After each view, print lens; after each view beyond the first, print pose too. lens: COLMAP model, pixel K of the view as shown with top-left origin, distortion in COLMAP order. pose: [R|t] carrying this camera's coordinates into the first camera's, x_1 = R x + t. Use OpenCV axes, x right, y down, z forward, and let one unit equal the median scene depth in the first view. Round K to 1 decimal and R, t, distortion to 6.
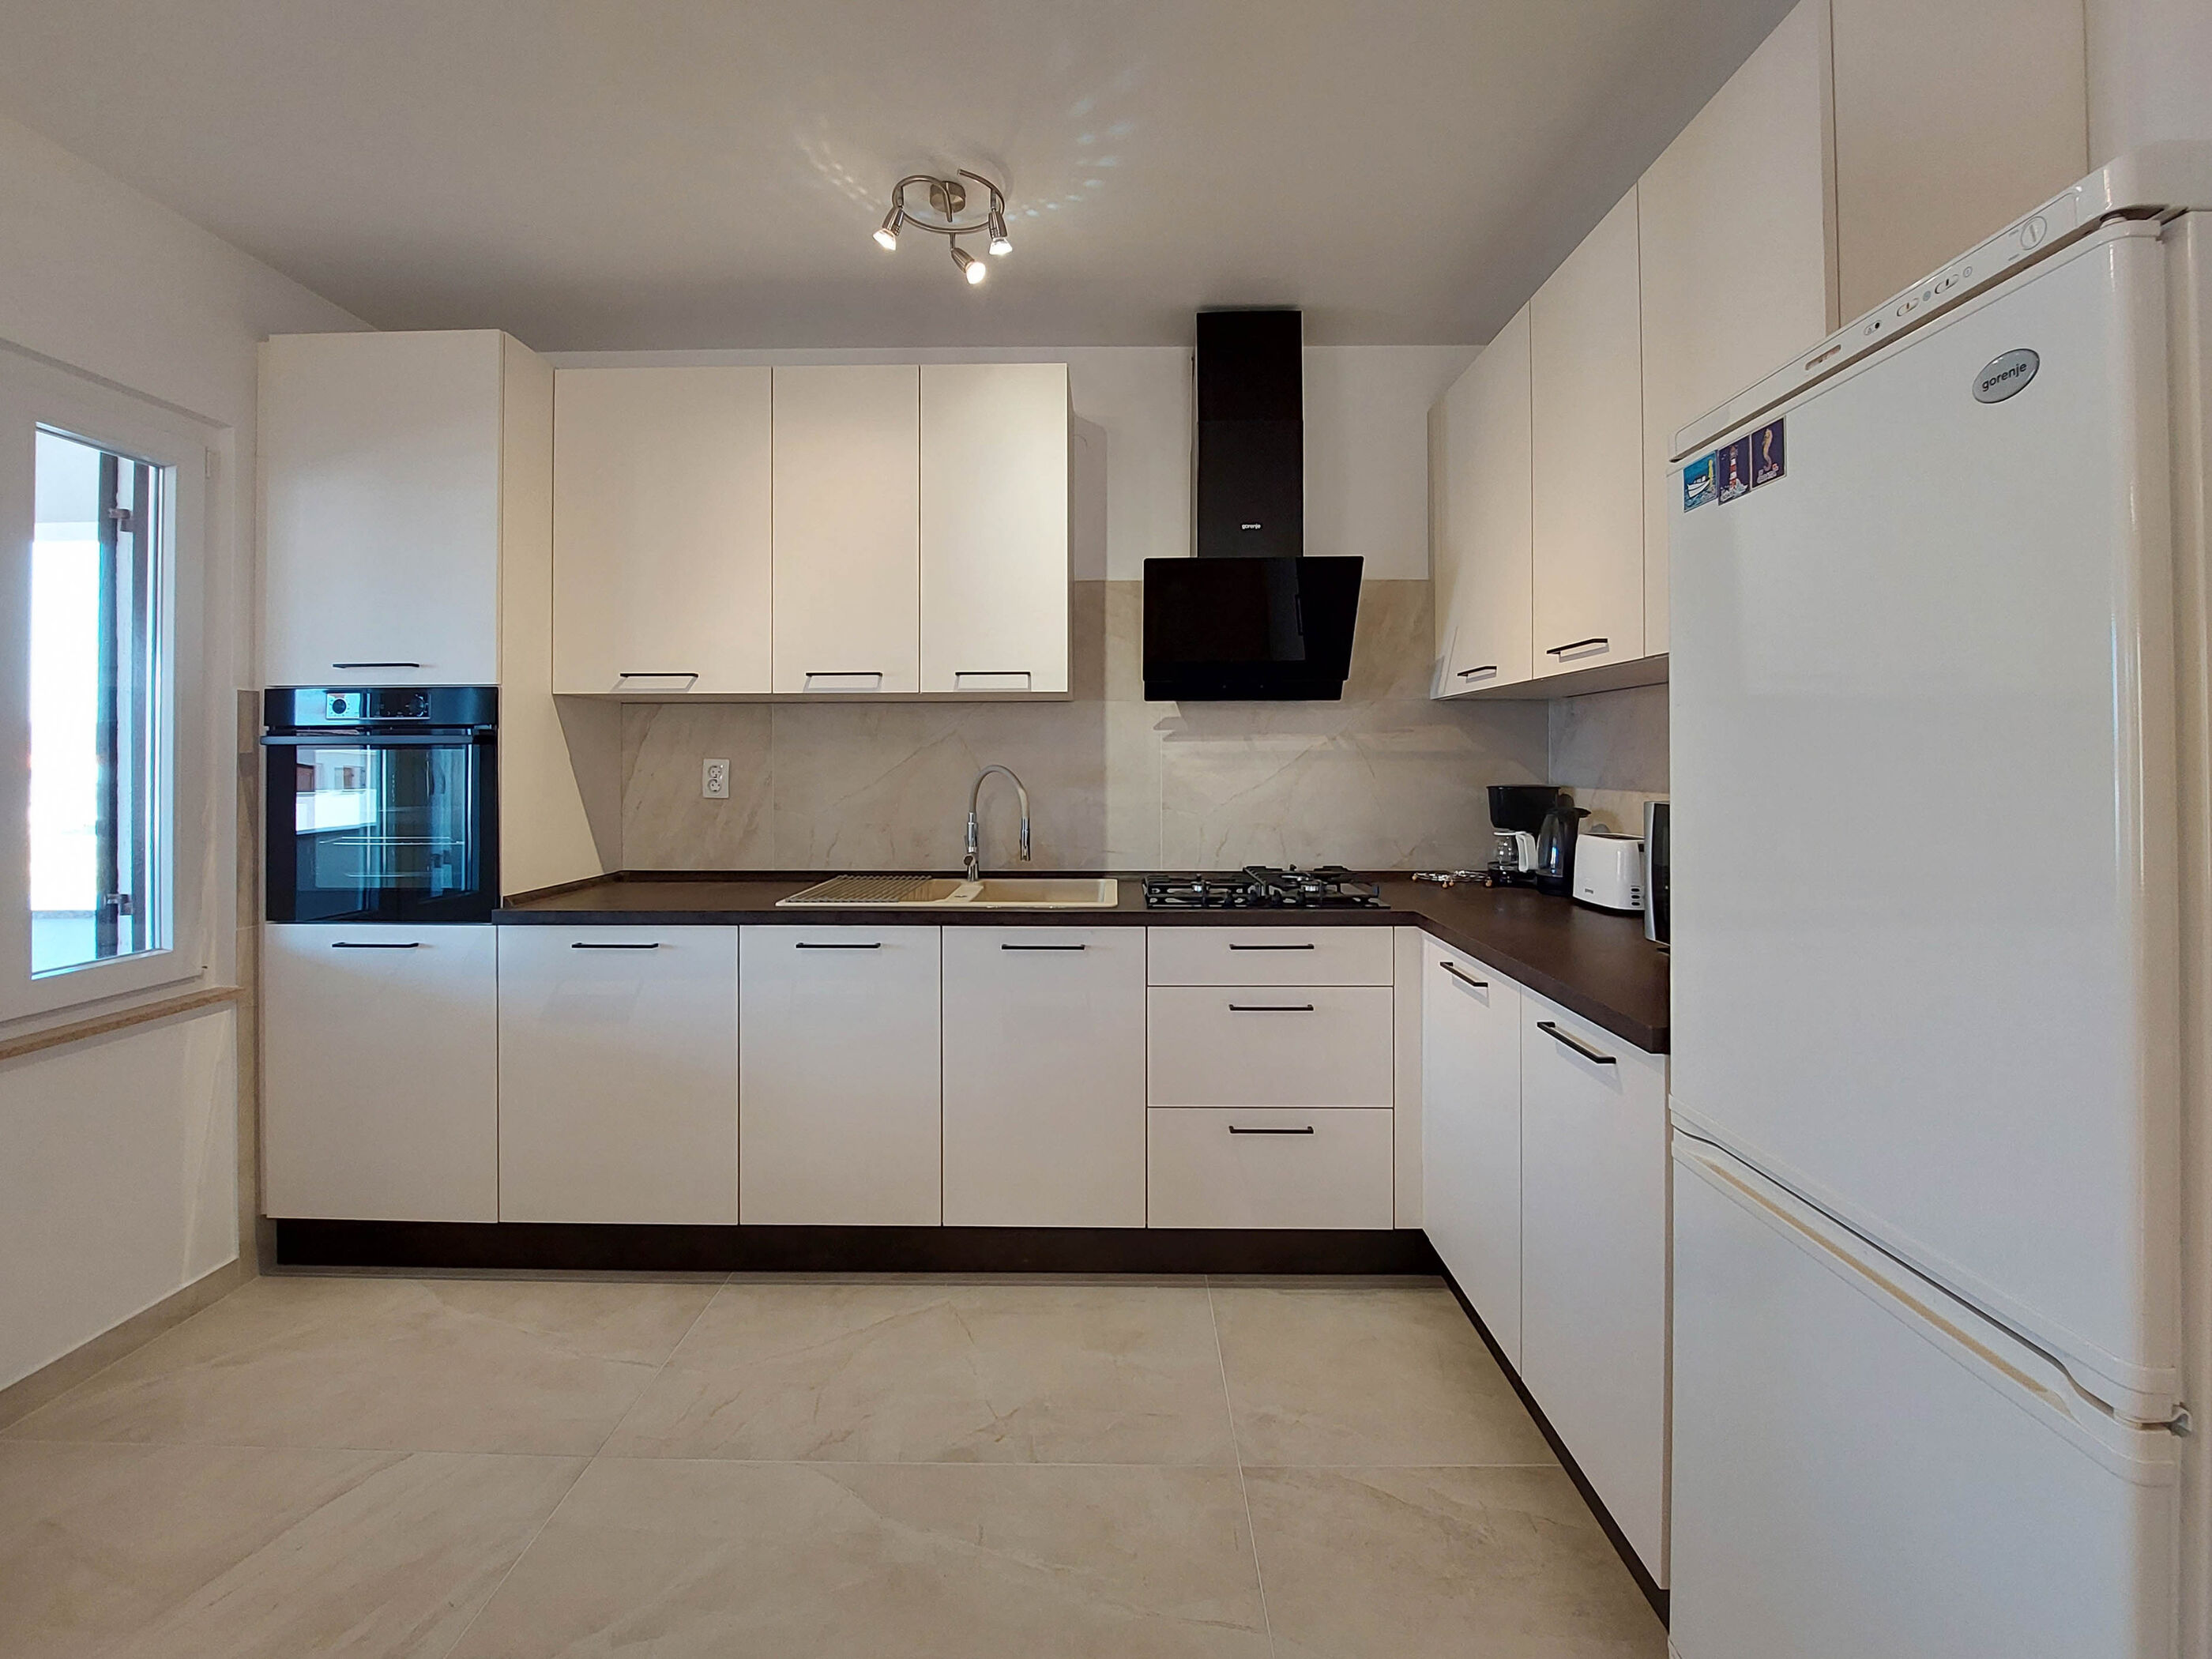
lens RADIAL K [[930.2, 0, 1113.0], [0, 930.2, 753.3], [0, 0, 1]] dist [-0.019381, -0.000429]
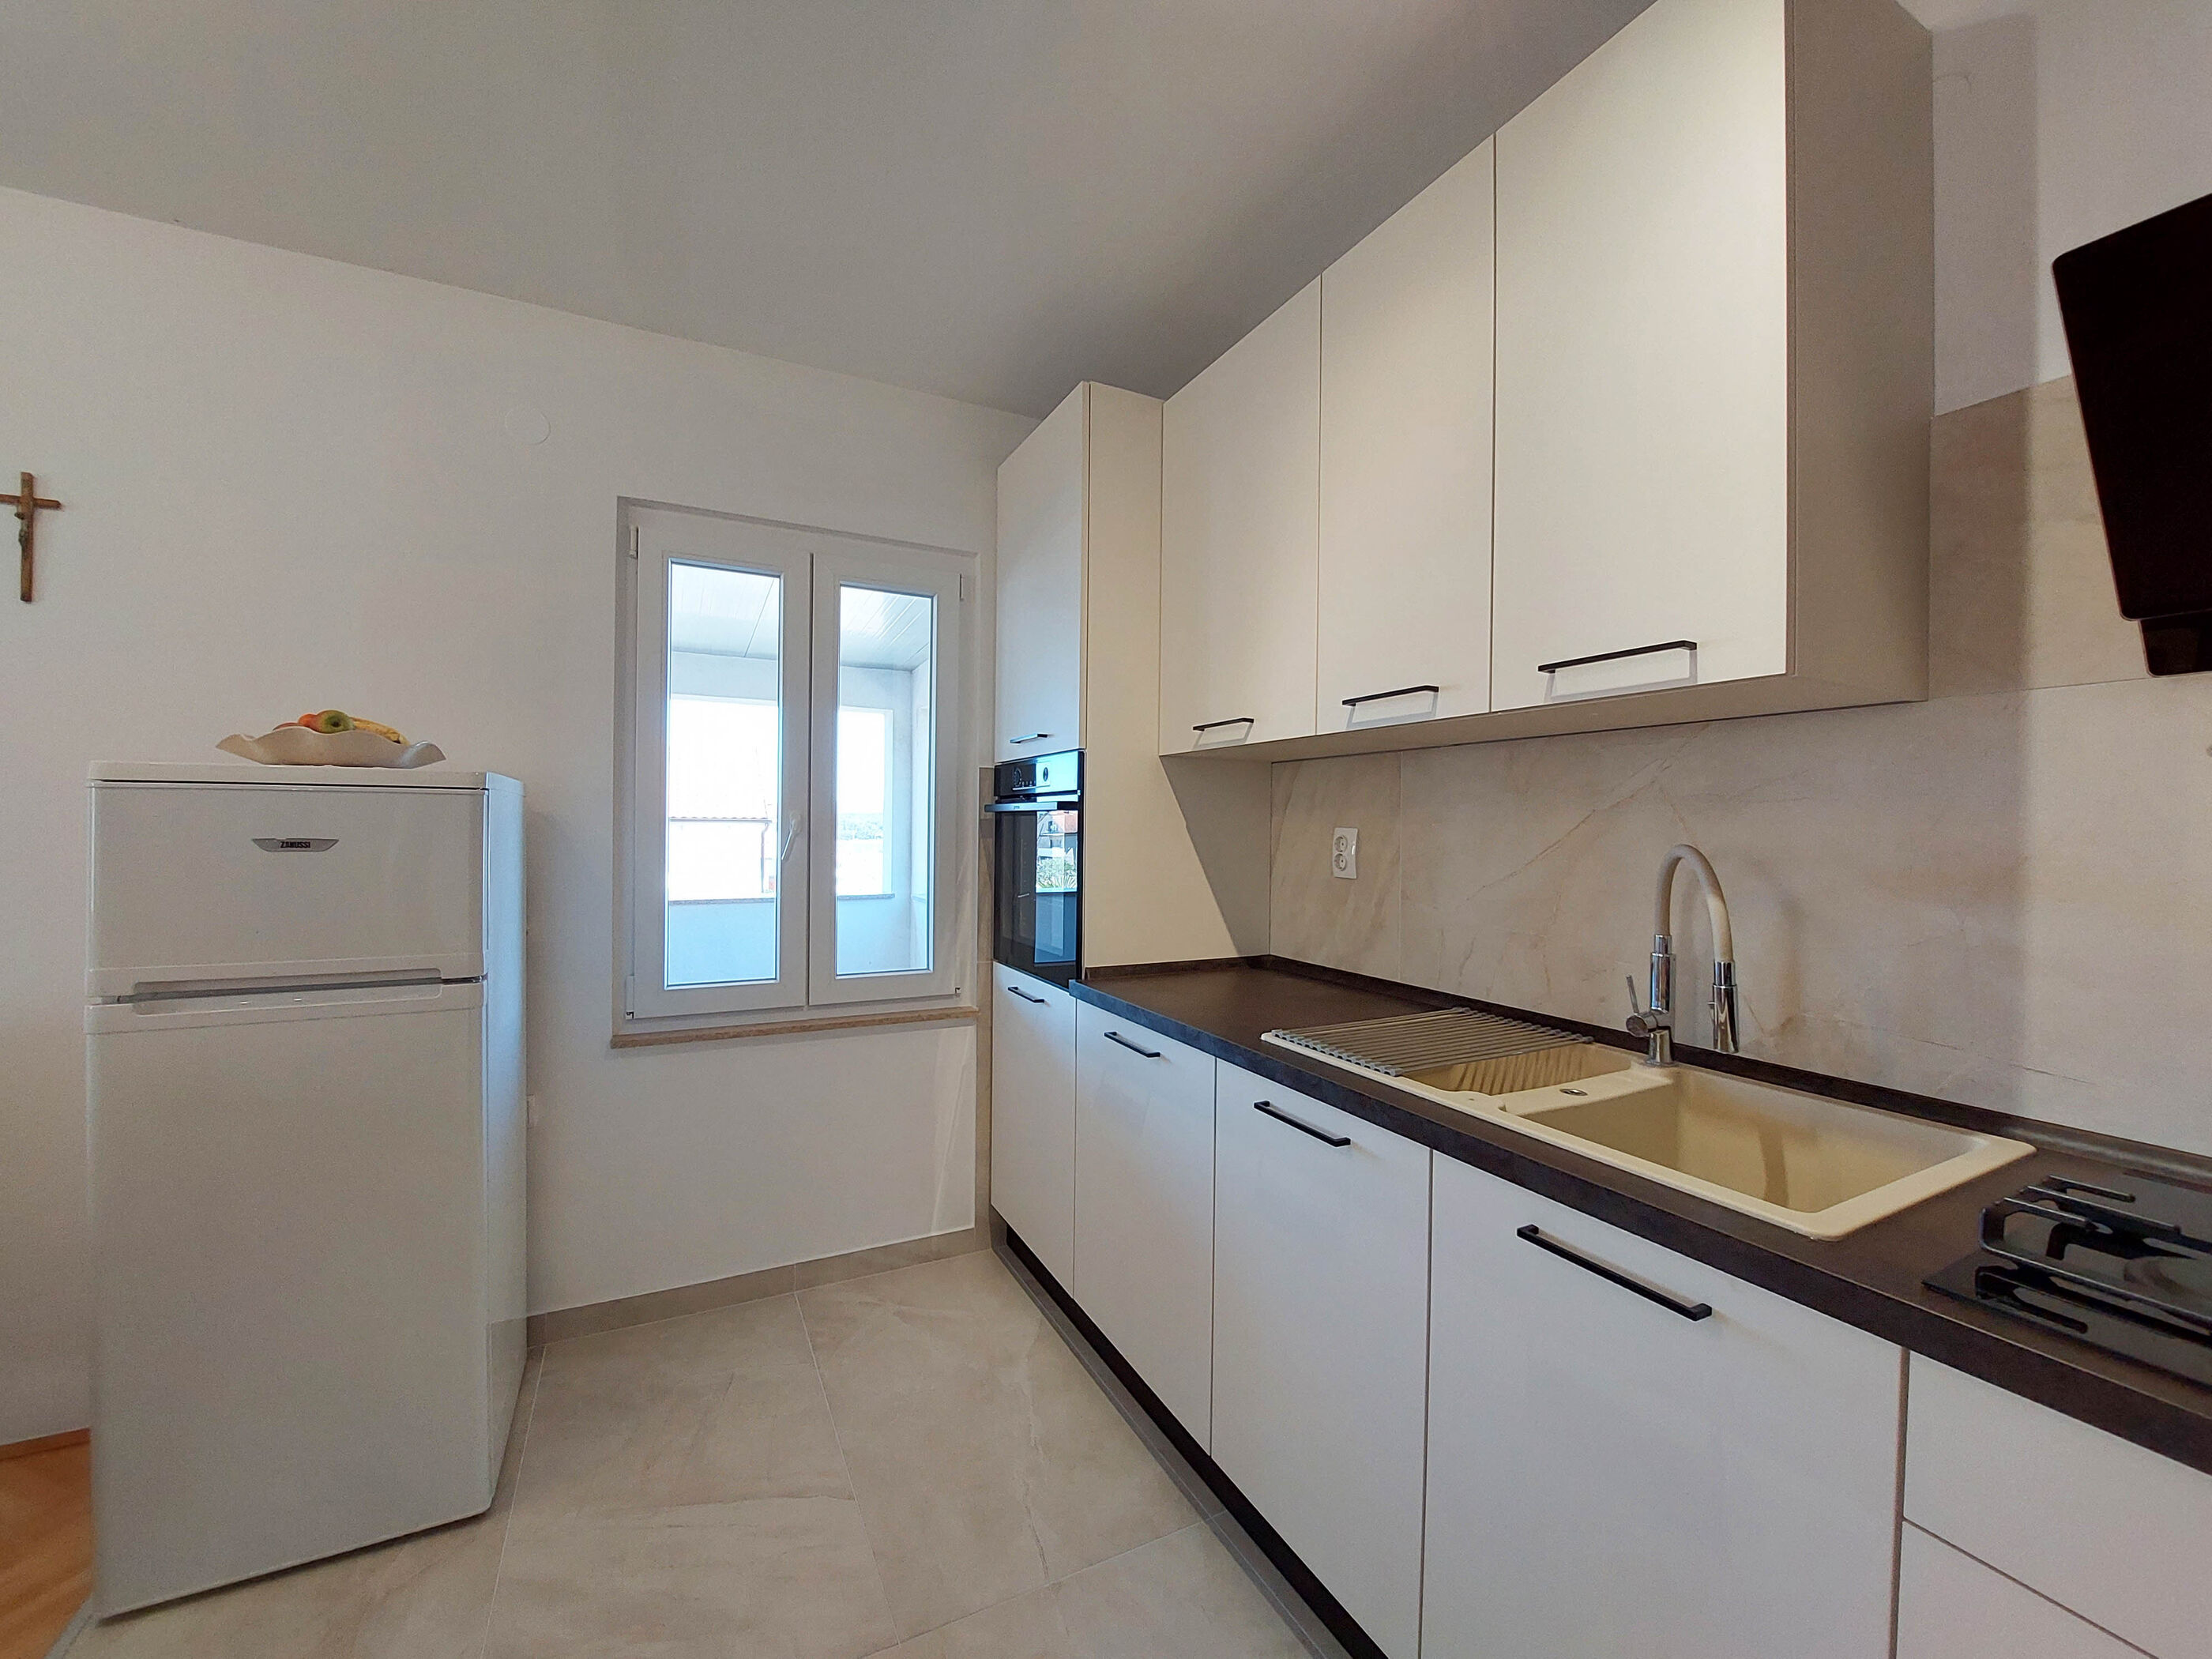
lens RADIAL K [[880.2, 0, 1102.6], [0, 880.2, 830.5], [0, 0, 1]] dist [-0.020145, -0.000764]
pose [[0.459843, 0.010854, -0.887934, 0.154903], [-0.003670, 0.999940, 0.010322, 0.001793], [0.887993, -0.001488, 0.459855, 0.546343]]
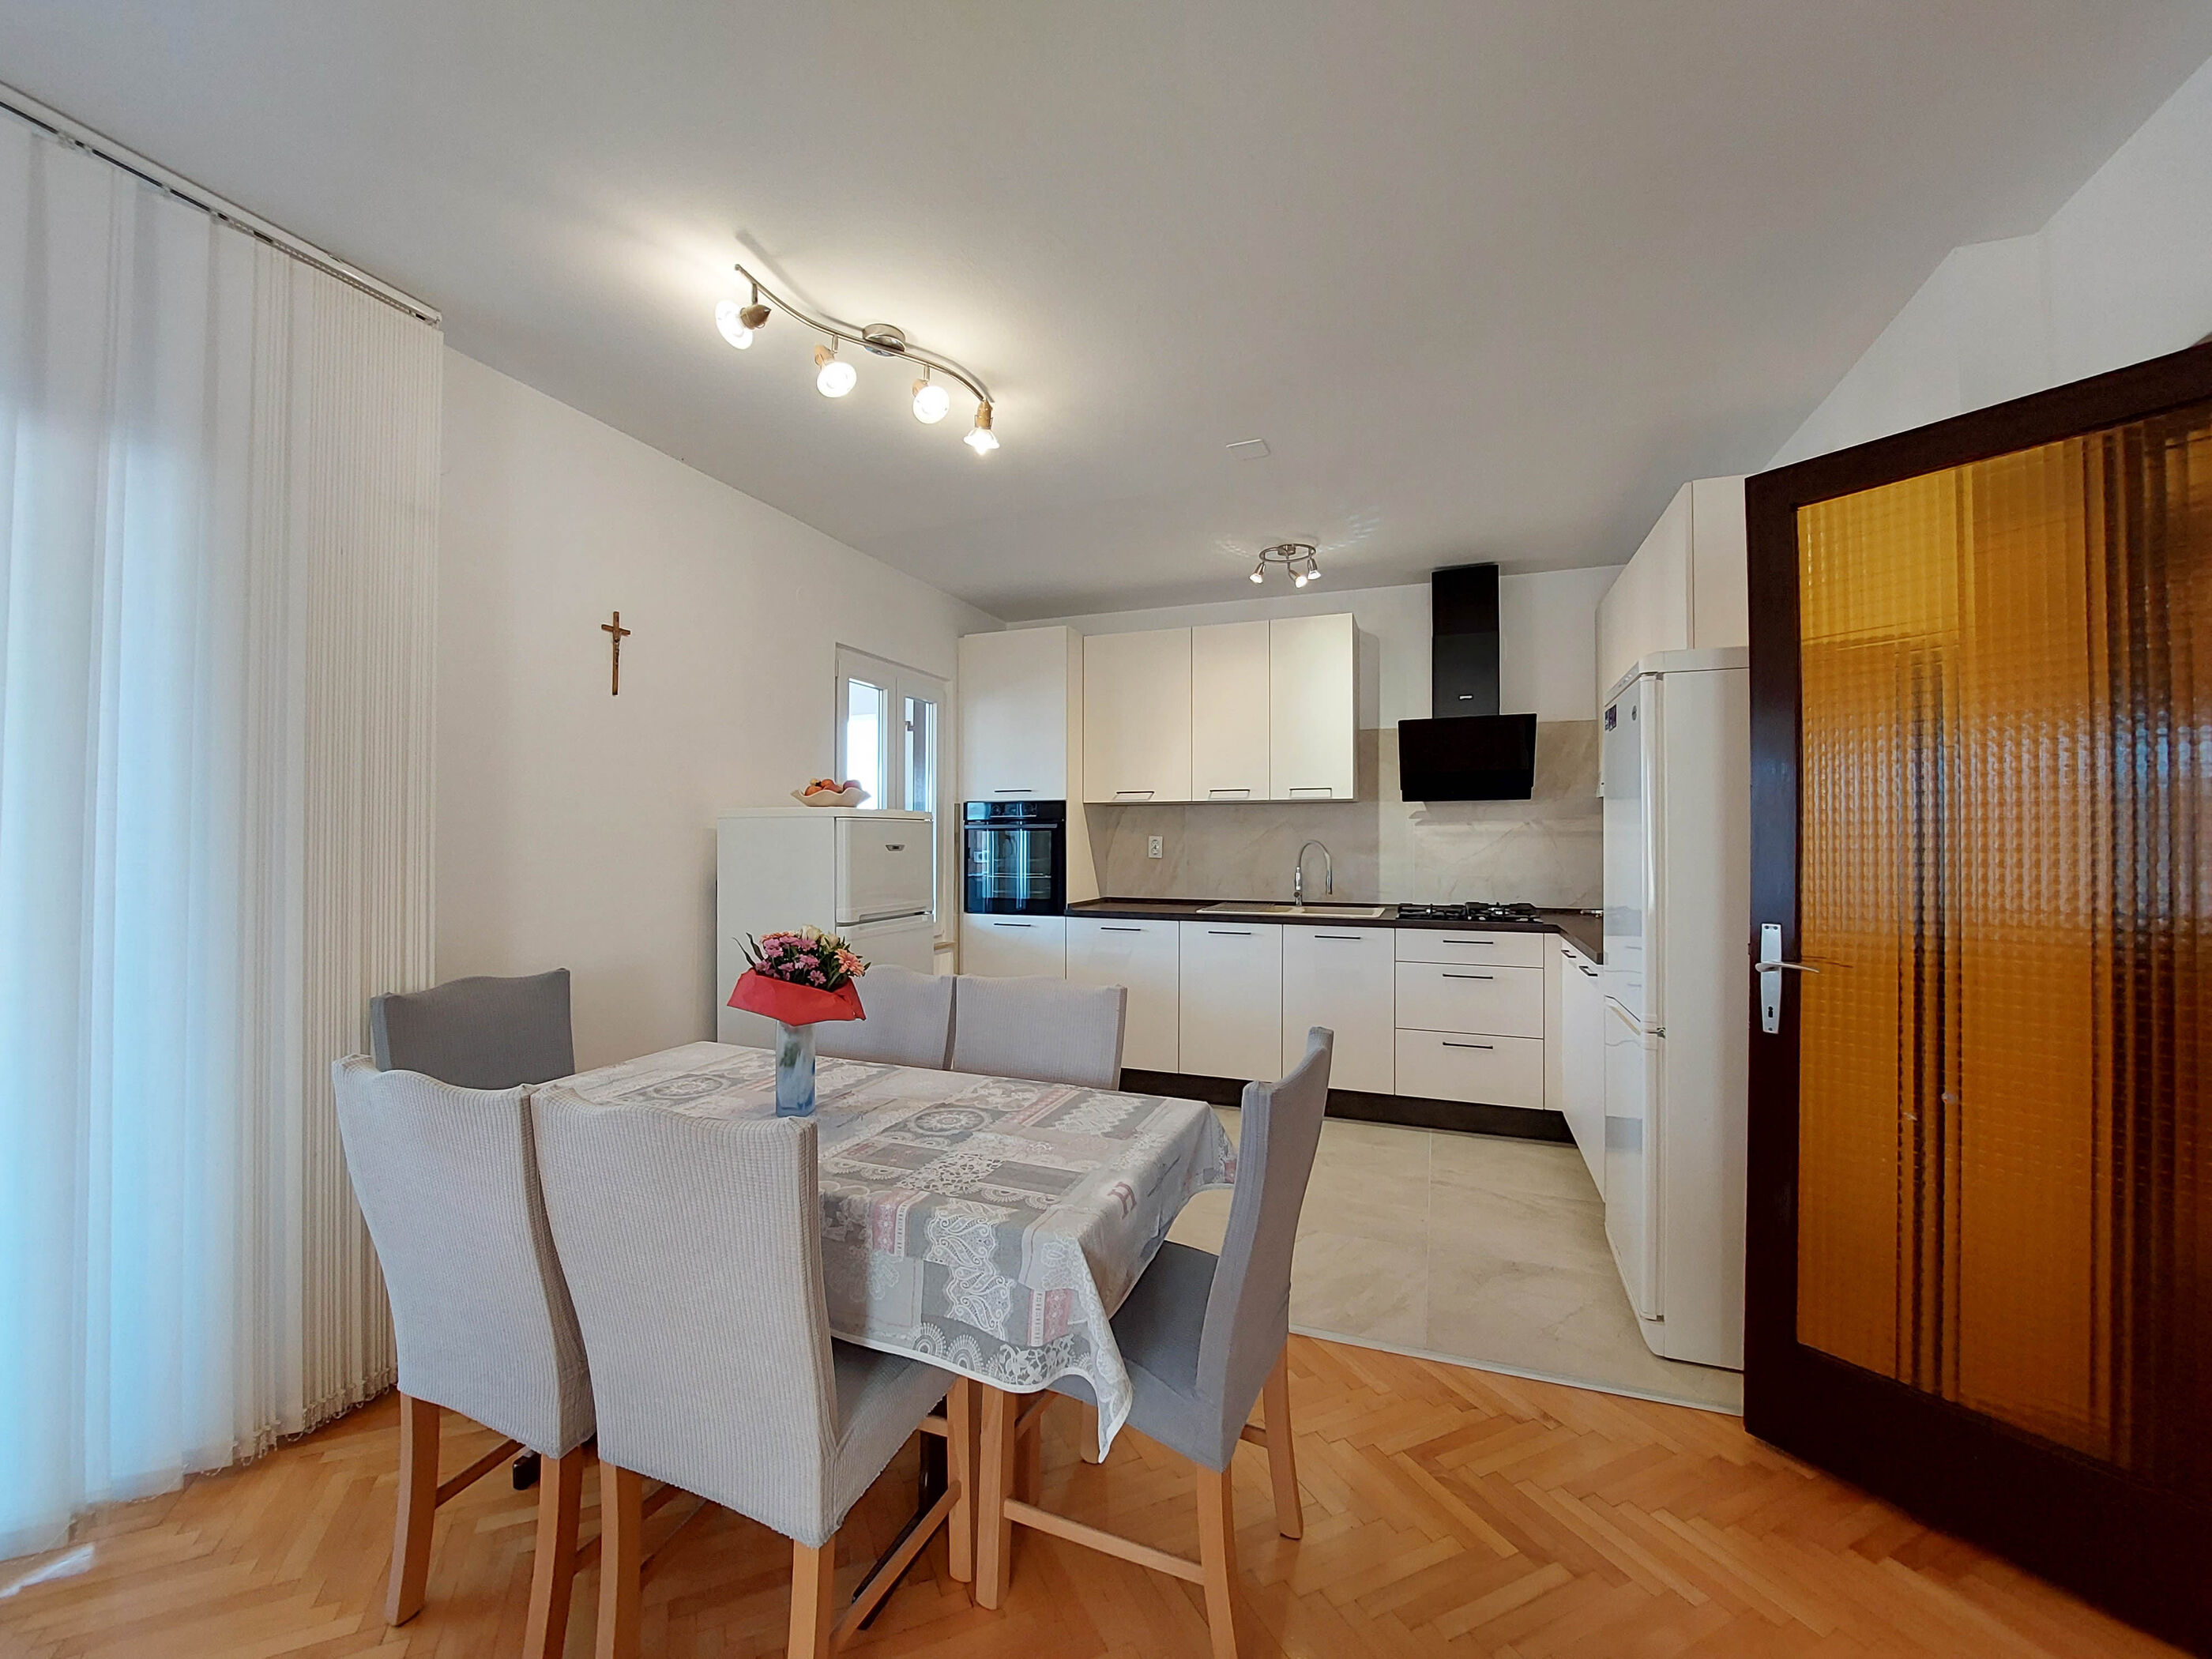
lens RADIAL K [[866.7, 0, 1107.5], [0, 866.7, 841.2], [0, 0, 1]] dist [-0.026097, -0.000844]
pose [[0.934810, 0.003775, -0.355129, 0.098433], [-0.000097, 0.999946, 0.010375, -0.001656], [0.355149, -0.009664, 0.934760, -0.708480]]
